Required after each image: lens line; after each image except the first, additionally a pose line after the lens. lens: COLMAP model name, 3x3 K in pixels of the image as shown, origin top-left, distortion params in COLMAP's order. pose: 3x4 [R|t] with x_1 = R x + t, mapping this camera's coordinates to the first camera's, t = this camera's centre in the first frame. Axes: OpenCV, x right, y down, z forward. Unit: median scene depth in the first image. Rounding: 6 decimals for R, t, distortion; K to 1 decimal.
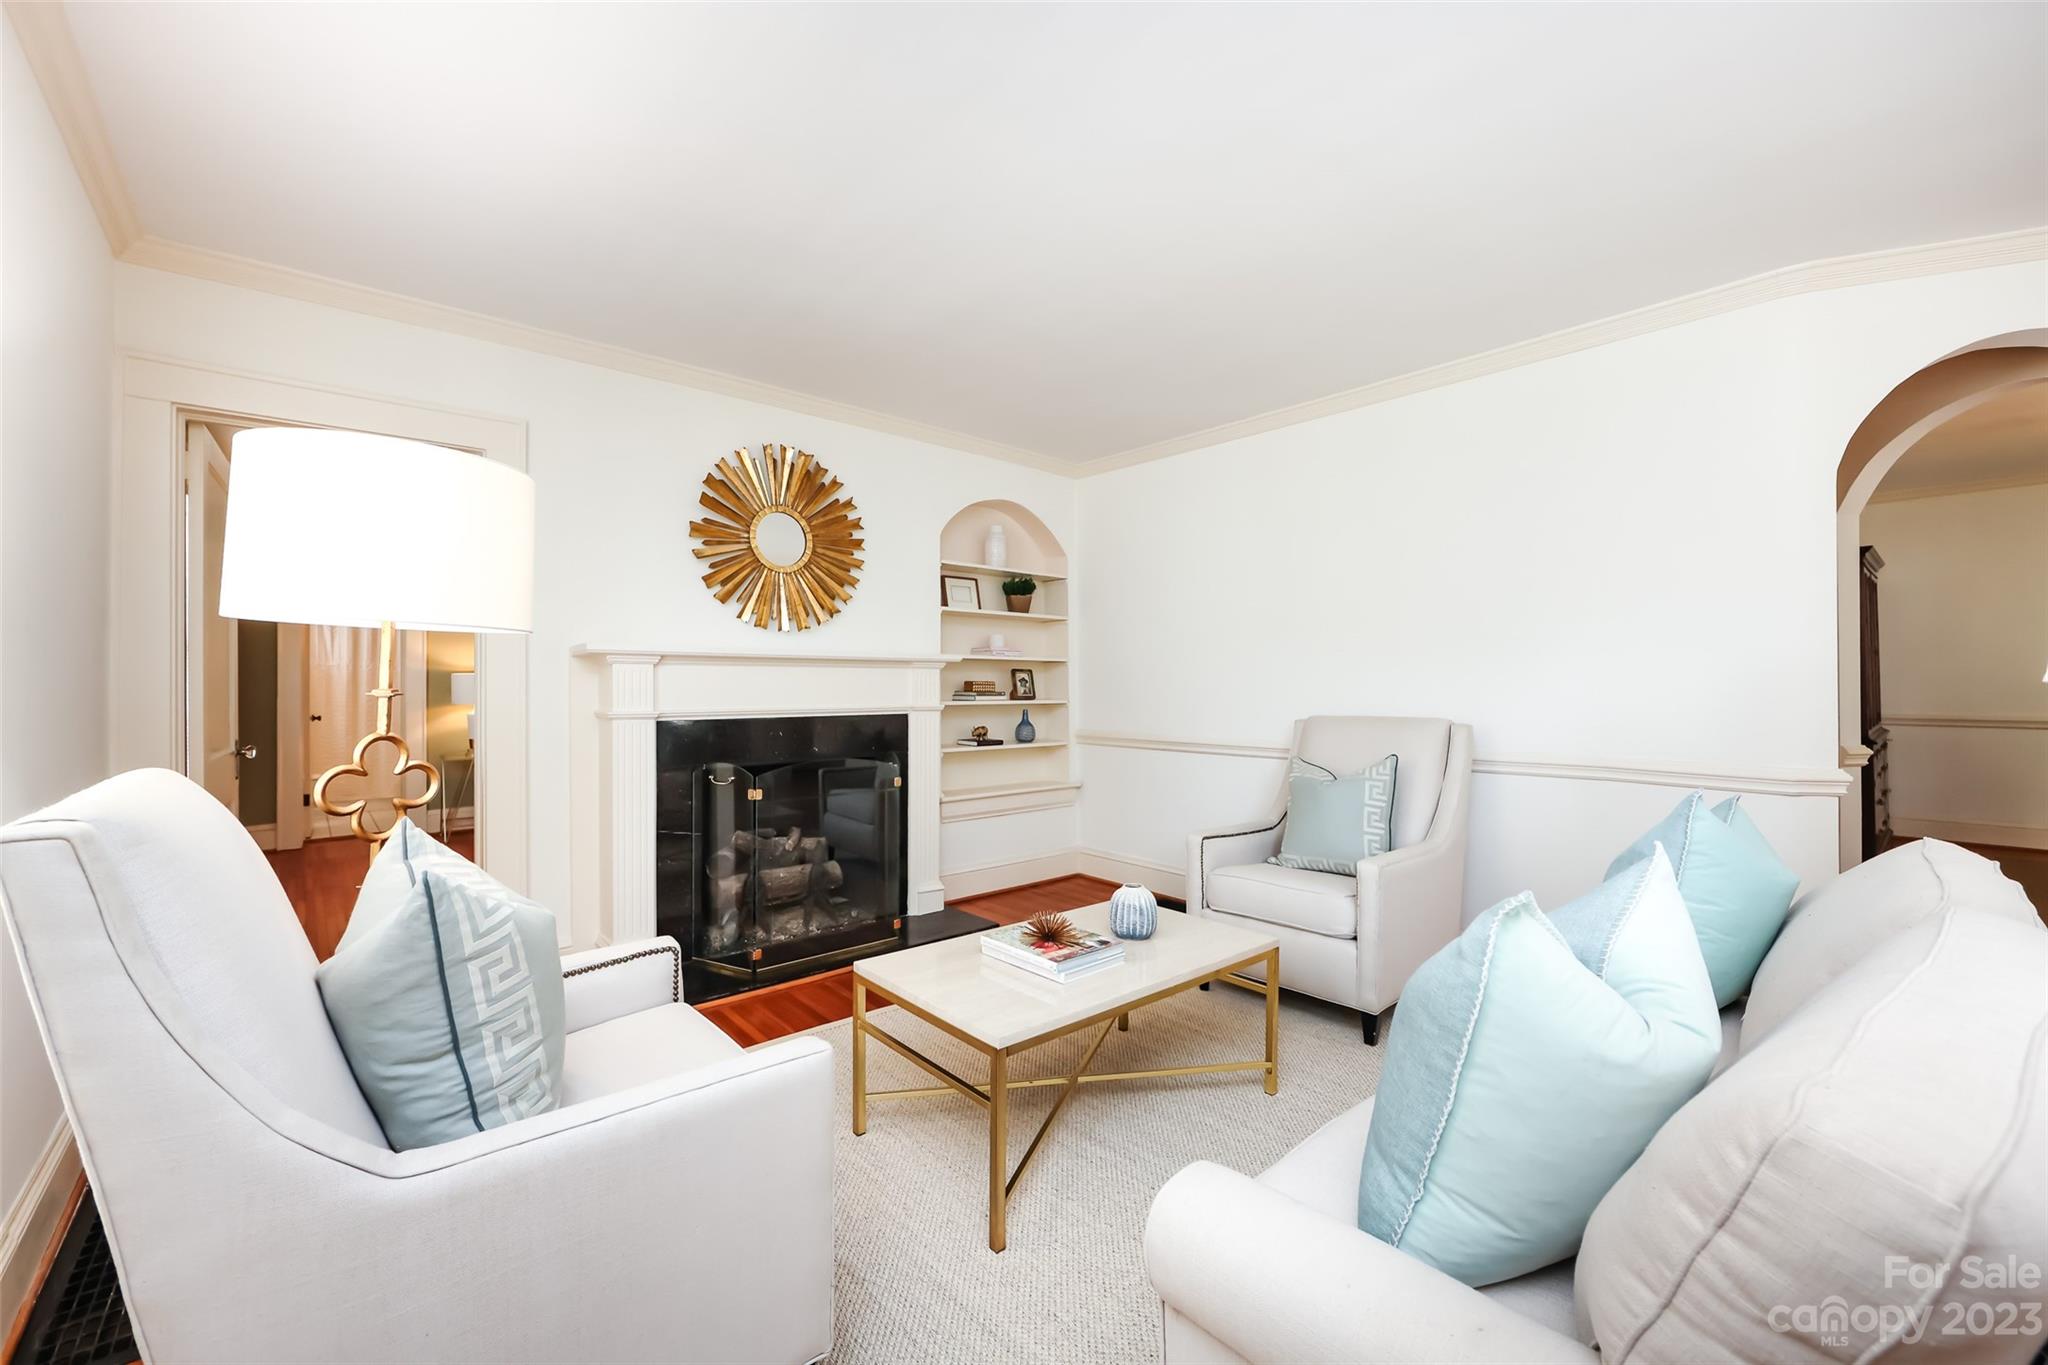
lens RADIAL K [[809.6, 0, 1046.9], [0, 809.6, 685.8], [0, 0, 1]] dist [-0.002848, 0.001023]
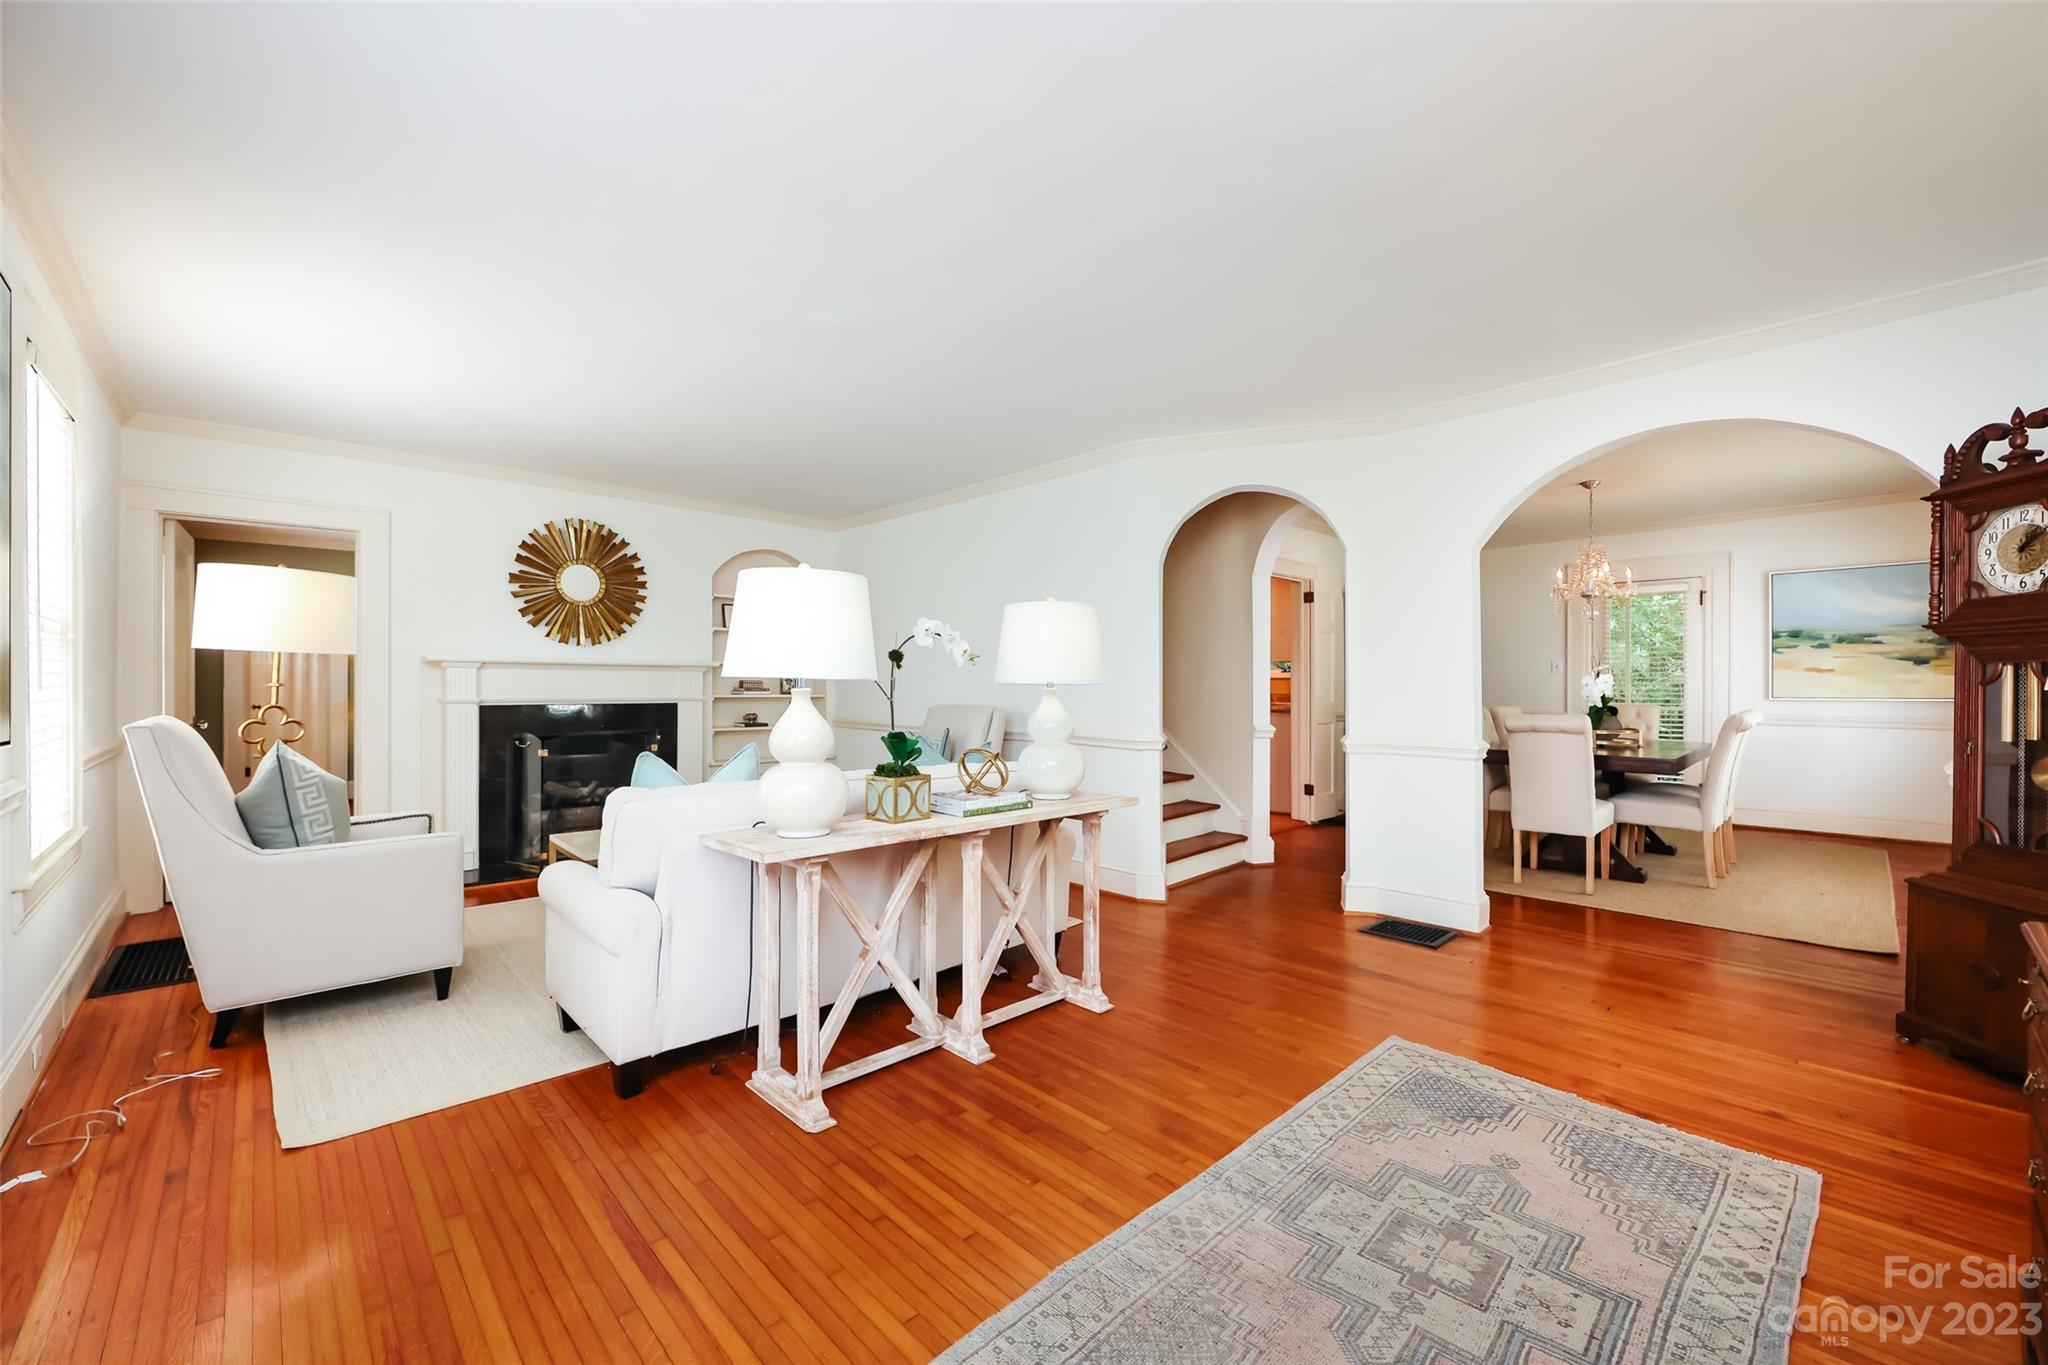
lens RADIAL K [[809.6, 0, 1054.4], [0, 809.6, 675.4], [0, 0, 1]] dist [-0.002848, 0.001023]
pose [[0.999218, 0.003706, 0.039372, 0.484673], [-0.003256, 0.999929, -0.011485, 0.000750], [-0.039412, 0.011347, 0.999159, -0.508061]]
